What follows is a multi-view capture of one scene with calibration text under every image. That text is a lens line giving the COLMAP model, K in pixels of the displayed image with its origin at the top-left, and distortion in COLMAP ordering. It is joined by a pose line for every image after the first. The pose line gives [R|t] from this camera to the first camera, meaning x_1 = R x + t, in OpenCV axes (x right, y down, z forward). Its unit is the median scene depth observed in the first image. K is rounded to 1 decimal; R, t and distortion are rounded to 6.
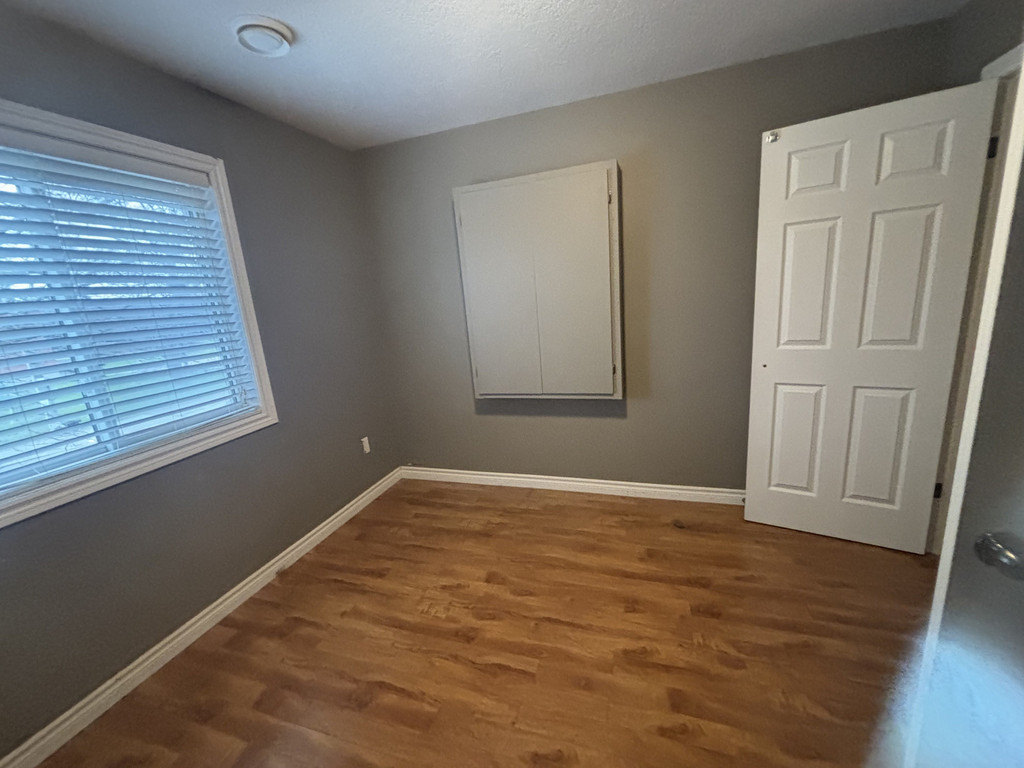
lens RADIAL K [[409.3, 0, 512.0], [0, 409.3, 384.0], [0, 0, 1]] dist [0.000139, 0.000120]
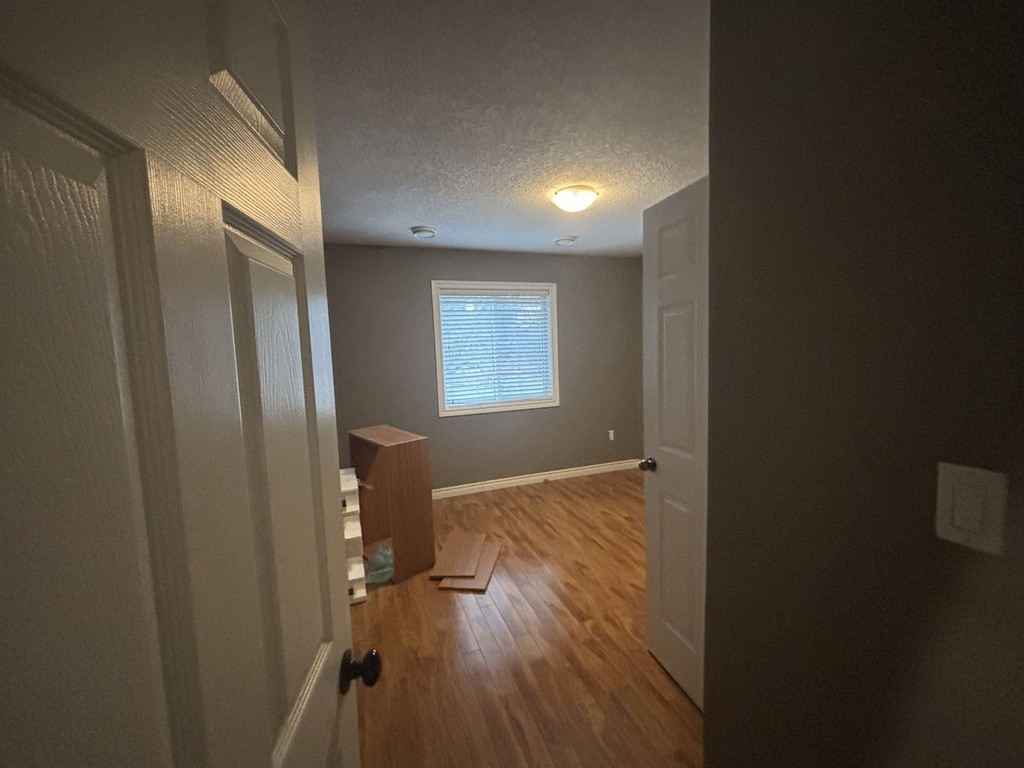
lens RADIAL K [[409.3, 0, 512.0], [0, 409.3, 384.0], [0, 0, 1]] dist [0.000139, 0.000120]
pose [[0.620982, 0.122202, -0.774240, 0.932373], [-0.182251, 0.983211, 0.009010, 0.012761], [0.762342, 0.135511, 0.632828, -0.510728]]
